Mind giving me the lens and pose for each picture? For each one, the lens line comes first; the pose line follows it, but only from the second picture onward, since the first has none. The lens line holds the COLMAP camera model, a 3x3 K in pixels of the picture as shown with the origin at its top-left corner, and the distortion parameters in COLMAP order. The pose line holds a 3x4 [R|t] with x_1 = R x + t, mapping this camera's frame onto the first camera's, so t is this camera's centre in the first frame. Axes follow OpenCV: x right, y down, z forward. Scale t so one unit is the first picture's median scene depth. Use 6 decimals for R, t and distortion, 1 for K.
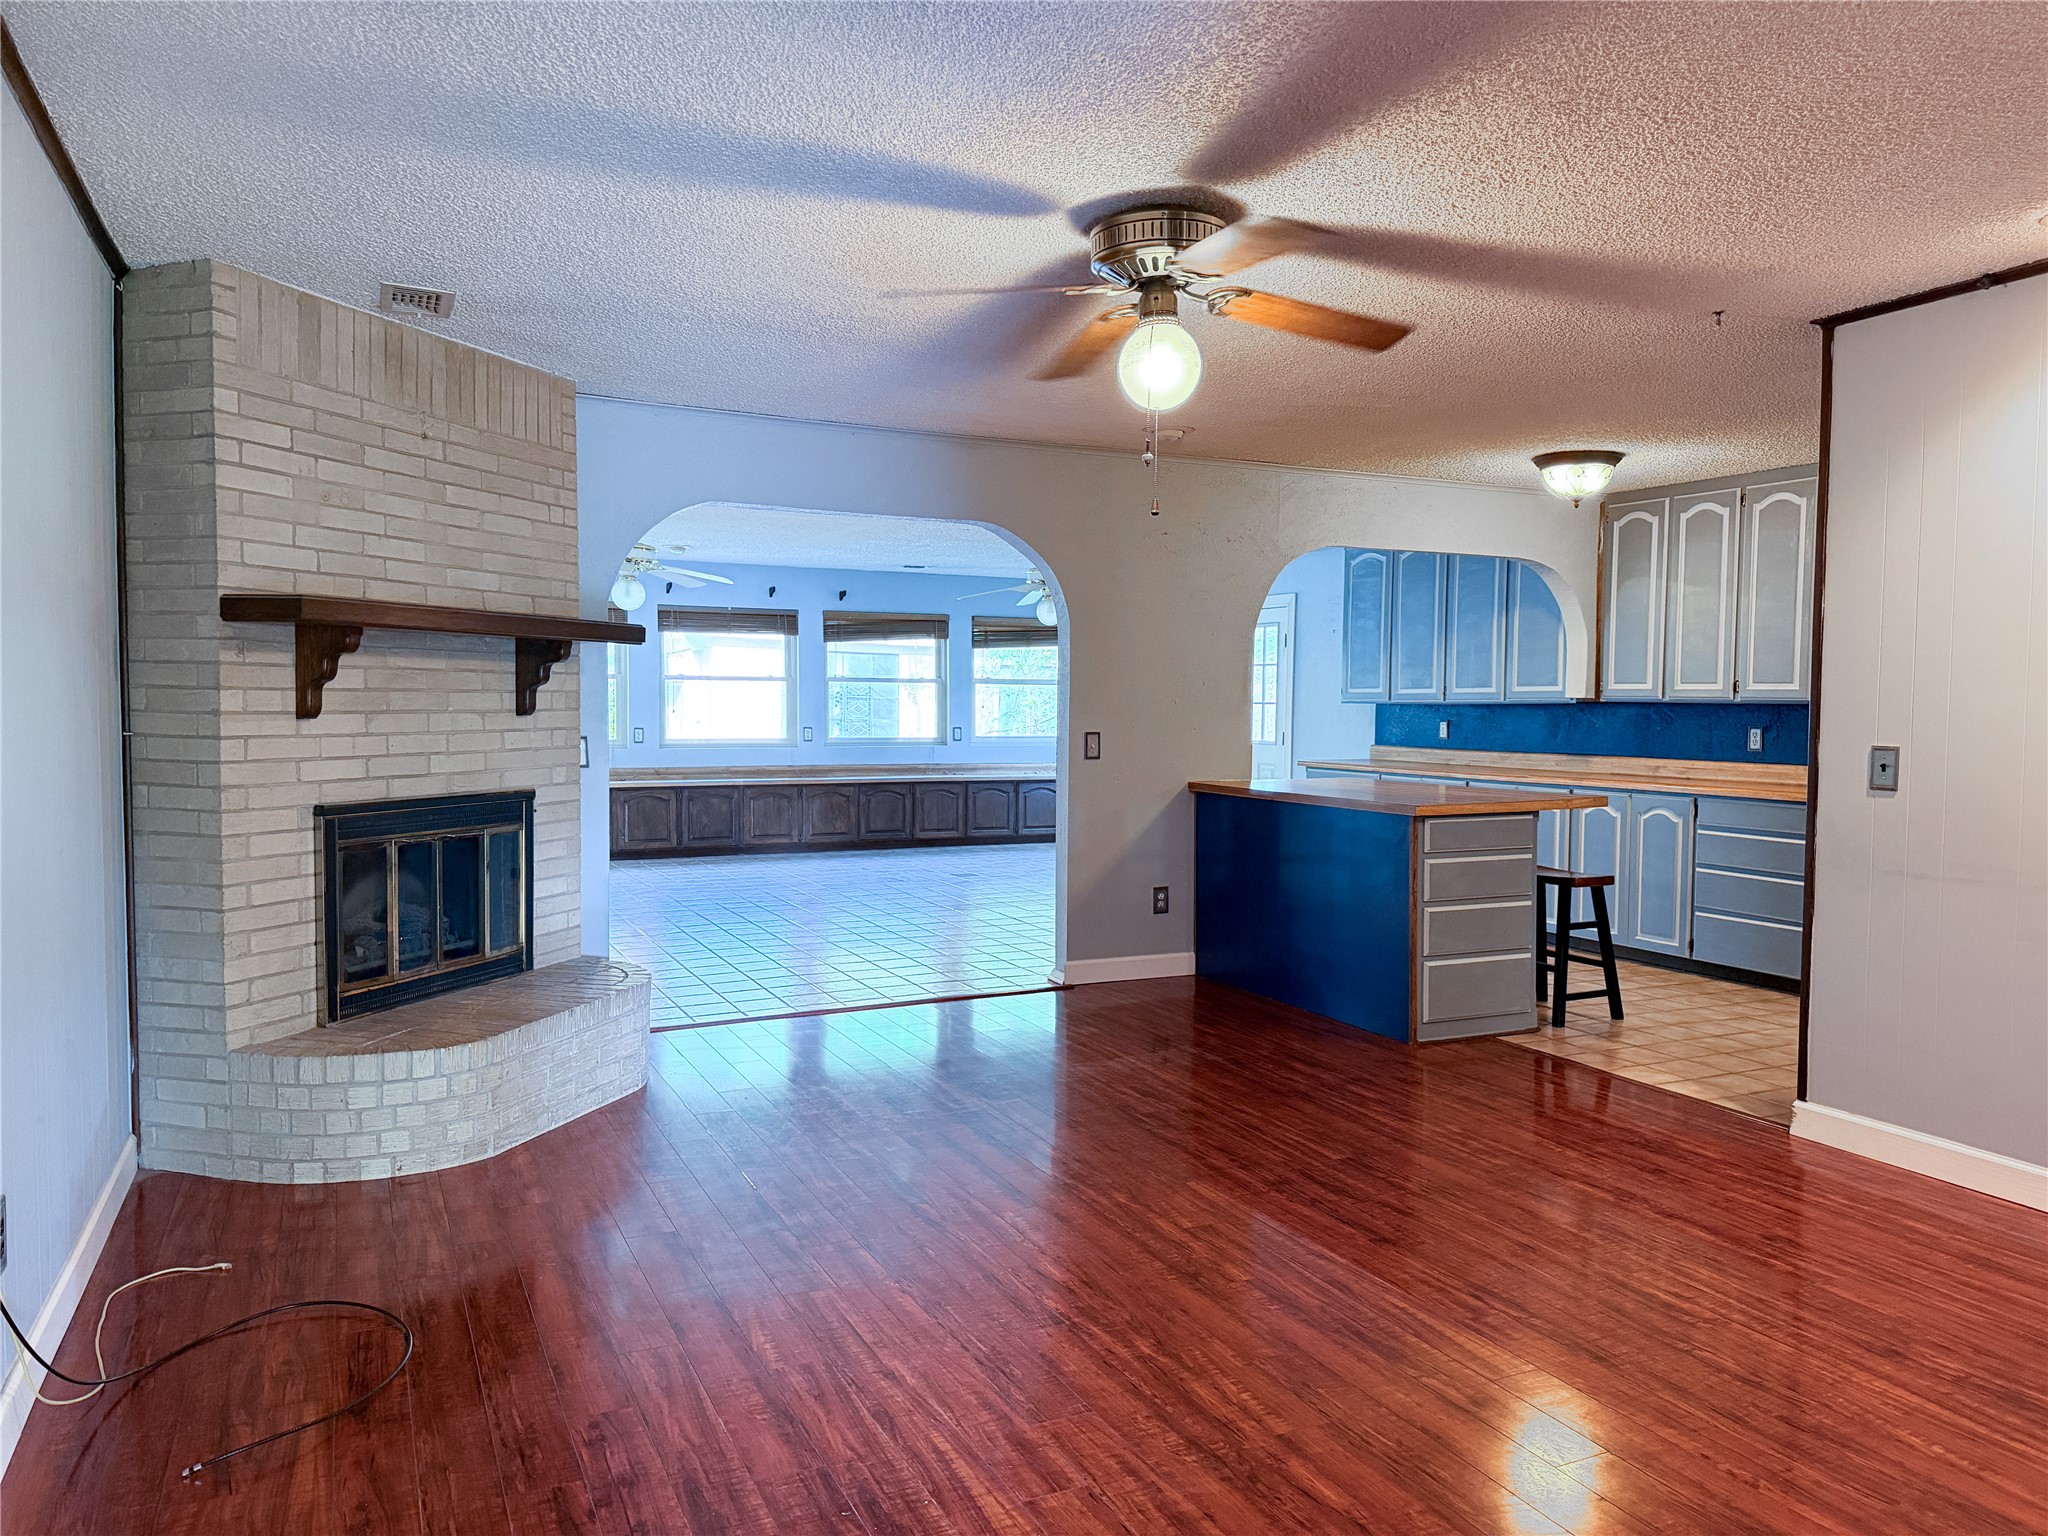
lens RADIAL K [[1439.8, 0, 1020.2], [0, 1439.8, 766.4], [0, 0, 1]] dist [-0.002939, -0.015623]
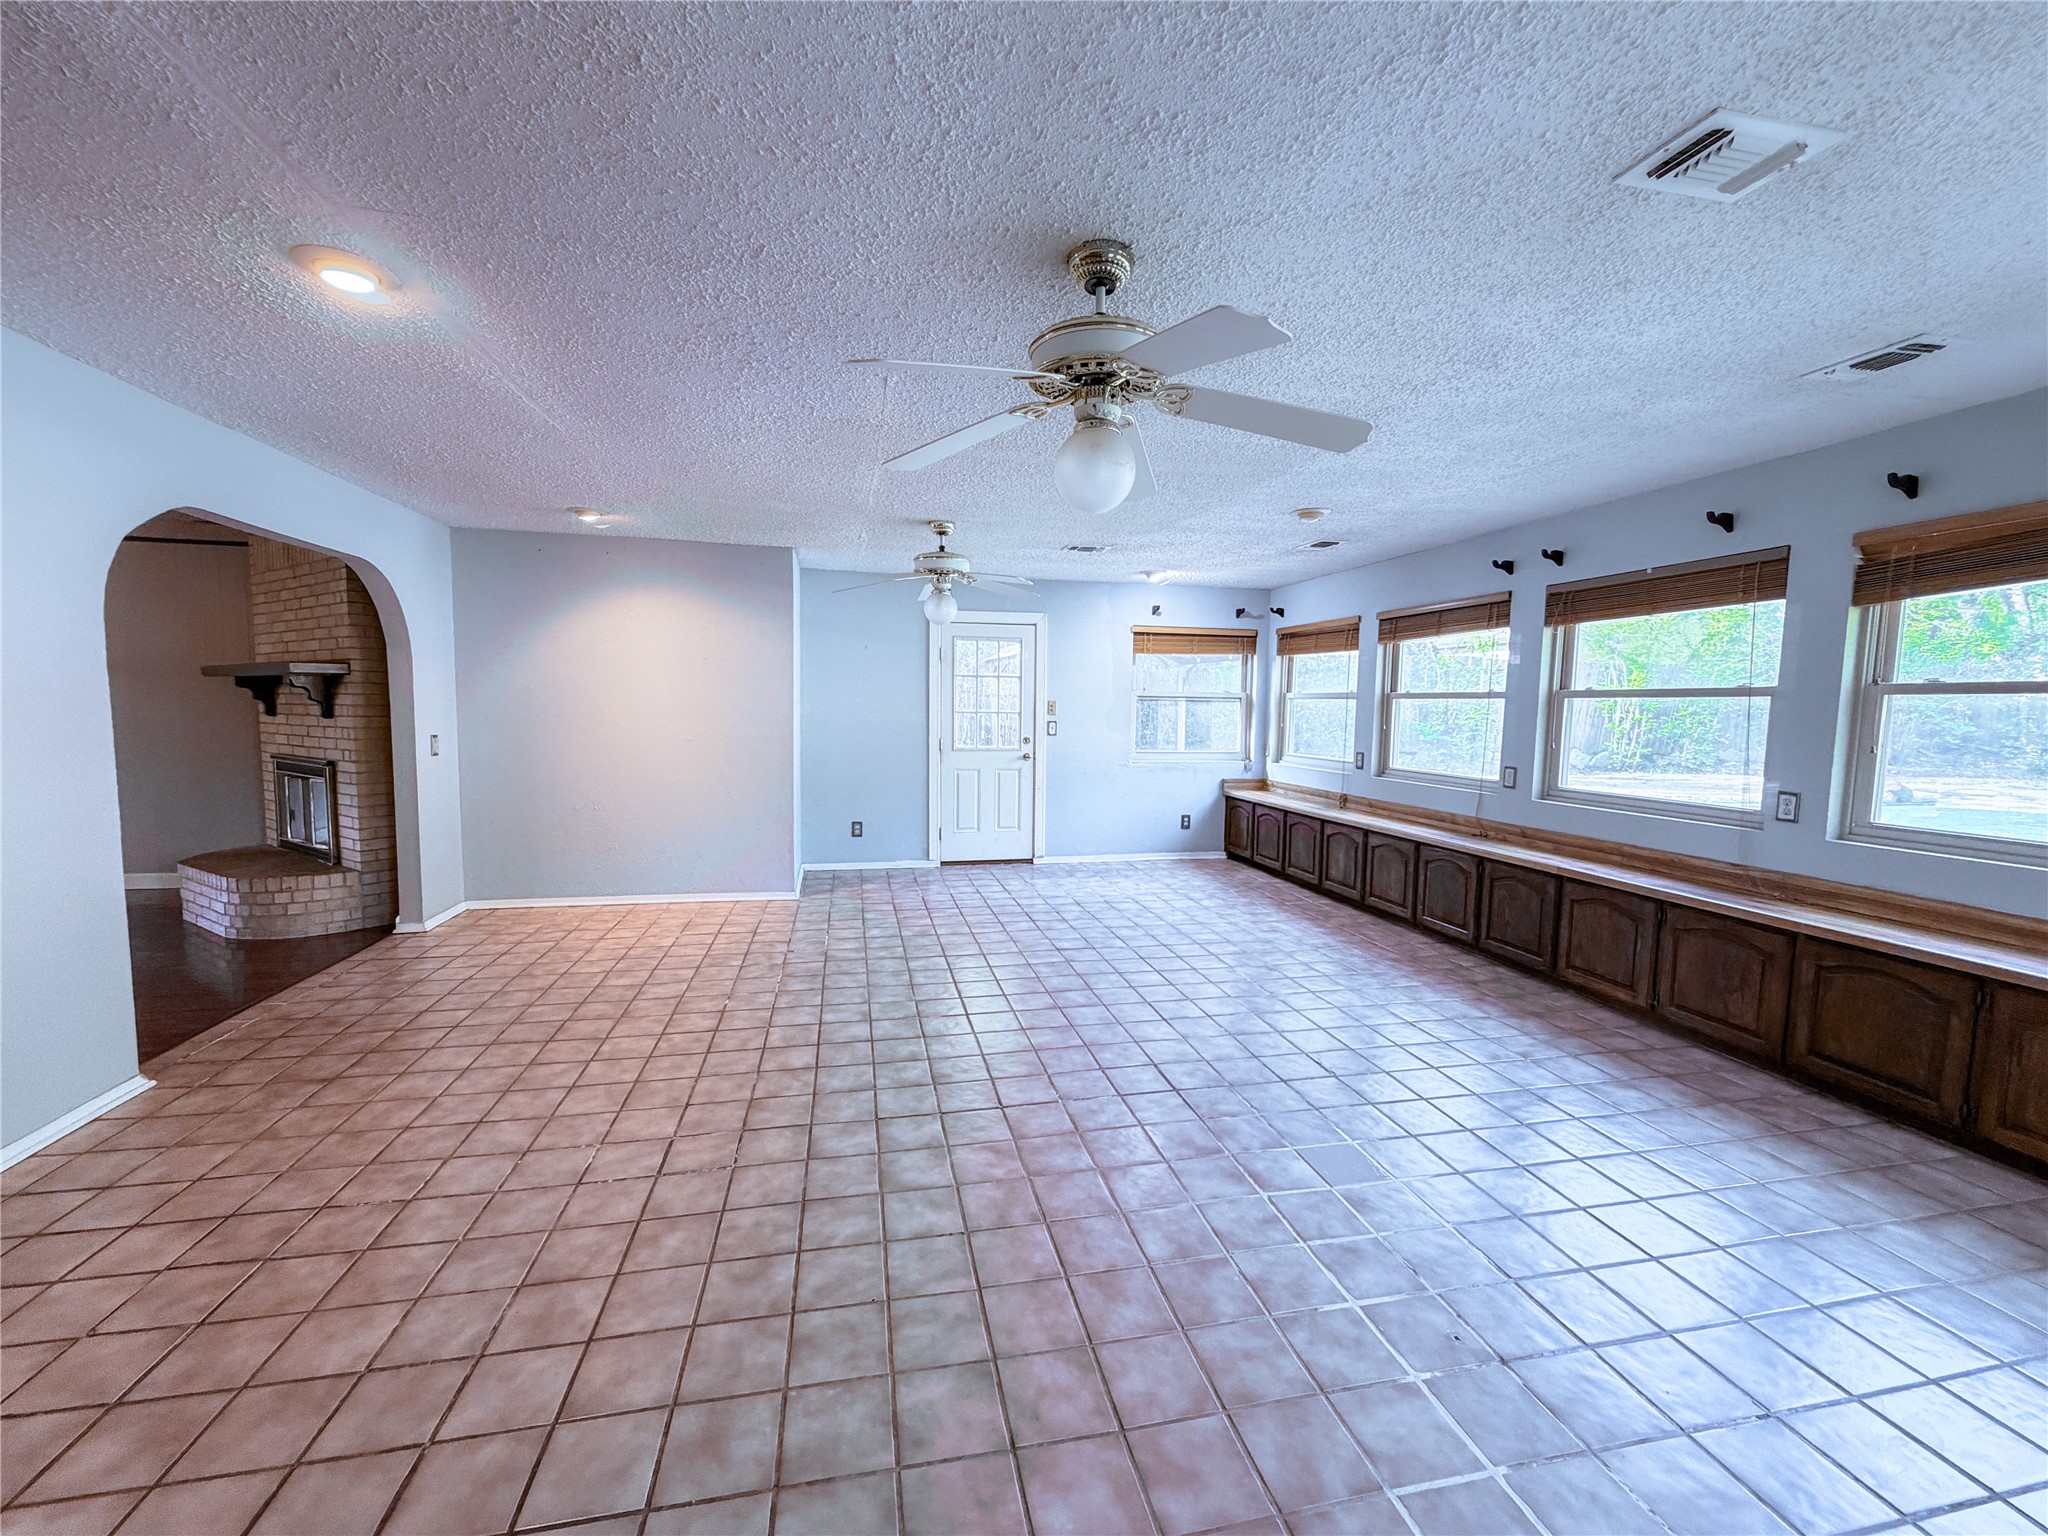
lens RADIAL K [[821.0, 0, 1024.9], [0, 821.0, 773.8], [0, 0, 1]] dist [0.001040, 0.000222]
pose [[-0.211188, 0.071008, -0.974863, 0.173277], [-0.061168, 0.994443, 0.085685, -0.042181], [0.975530, 0.077726, -0.205671, 0.829390]]
